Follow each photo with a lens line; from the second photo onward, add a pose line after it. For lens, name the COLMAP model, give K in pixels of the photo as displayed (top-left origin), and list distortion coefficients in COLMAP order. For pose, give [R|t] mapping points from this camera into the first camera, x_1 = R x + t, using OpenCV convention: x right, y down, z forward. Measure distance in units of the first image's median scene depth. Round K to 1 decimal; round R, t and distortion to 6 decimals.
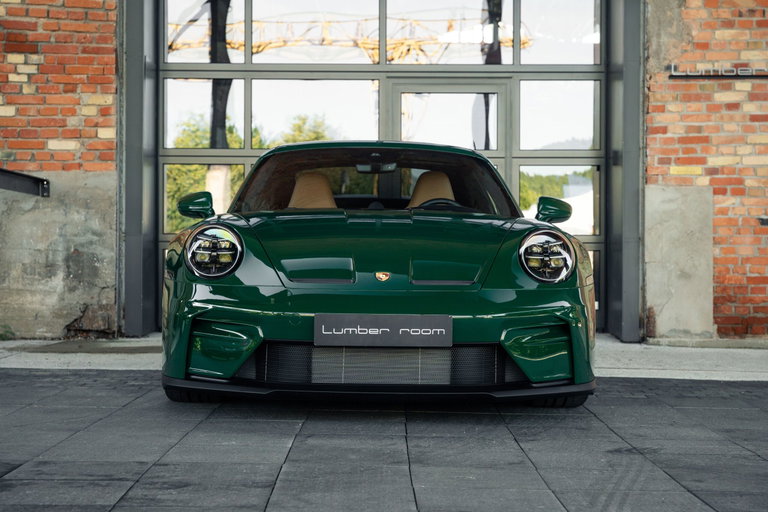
lens RADIAL K [[1460.8, 0, 384.0], [0, 1460.8, 256.0], [0, 0, 1]] dist [0.032542, 0.029162]
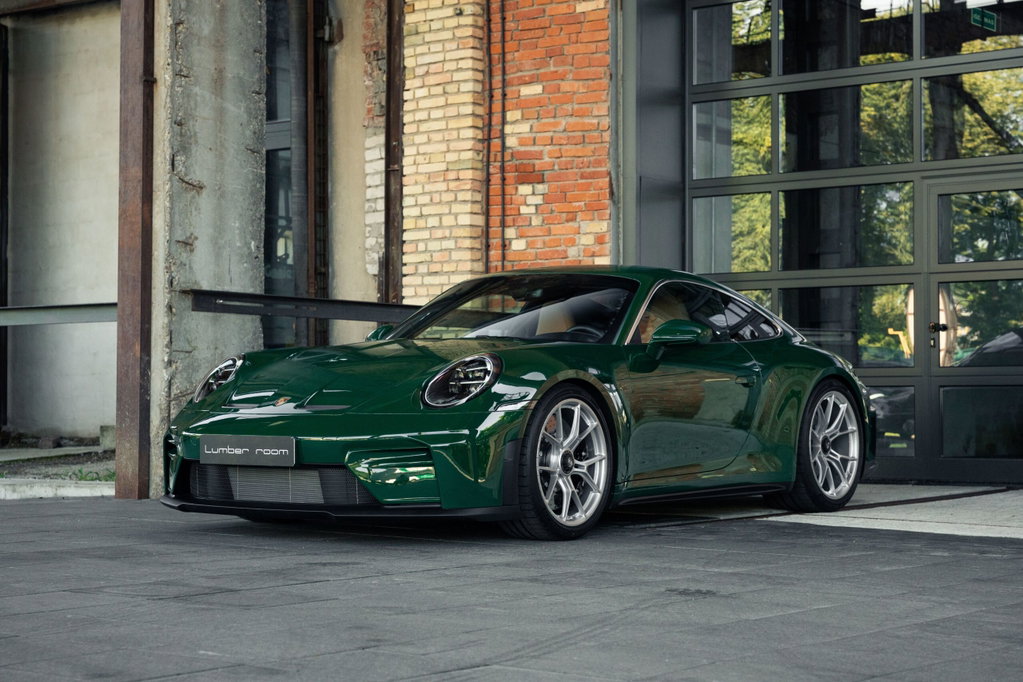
lens RADIAL K [[1945.0, 0, 511.5], [0, 1945.0, 341.0], [0, 0, 1]] dist [0.044256, -0.022856]
pose [[0.797591, -0.023824, -0.602728, 0.511267], [0.002013, 0.999319, -0.036836, 0.011451], [0.603196, 0.028166, 0.797096, -0.020568]]
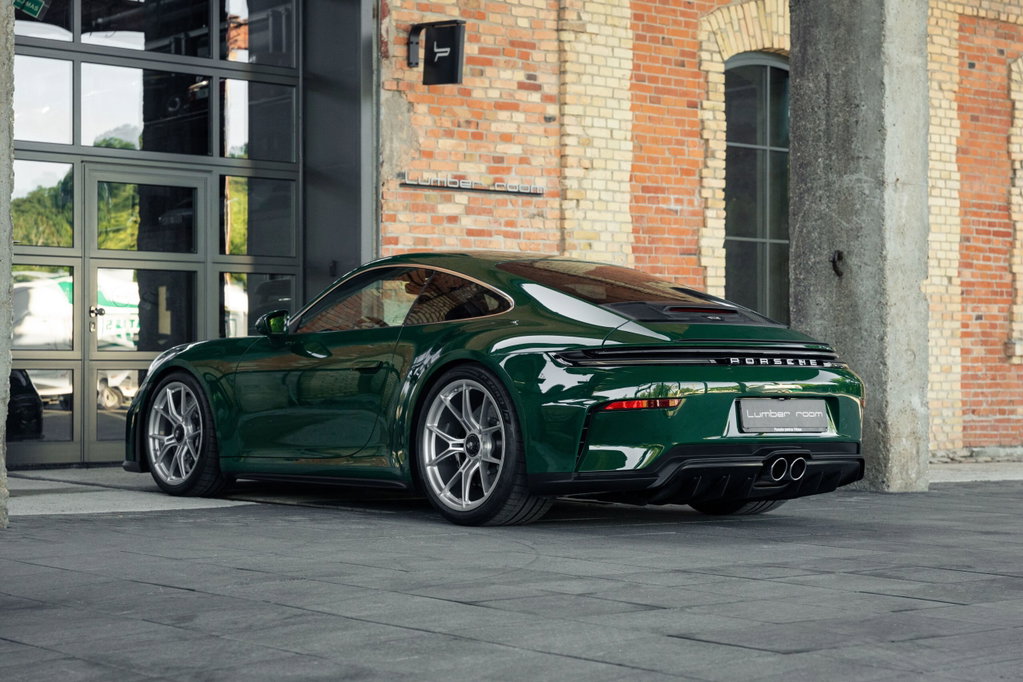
lens RADIAL K [[1945.0, 0, 511.5], [0, 1945.0, 341.0], [0, 0, 1]] dist [0.044256, -0.022856]
pose [[0.769347, 0.006555, 0.638797, -0.550022], [0.002957, 0.999900, -0.013821, -0.004253], [-0.638824, 0.012522, 0.769251, -0.008309]]
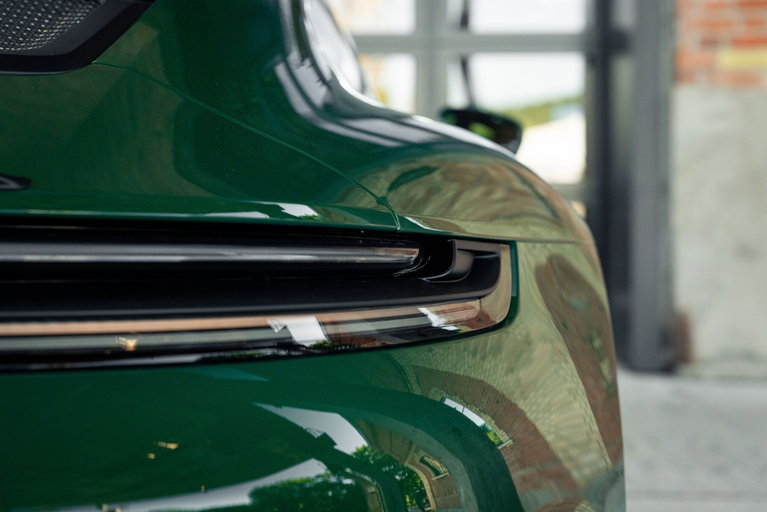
lens RADIAL K [[1458.3, 0, 383.5], [0, 1458.3, 256.0], [0, 0, 1]] dist [0.044256, -0.022856]
pose [[0.999974, -0.006384, 0.003228, 0.066200], [0.006218, 0.998787, 0.048838, -0.012960], [-0.003536, -0.048817, 0.998801, 0.443747]]
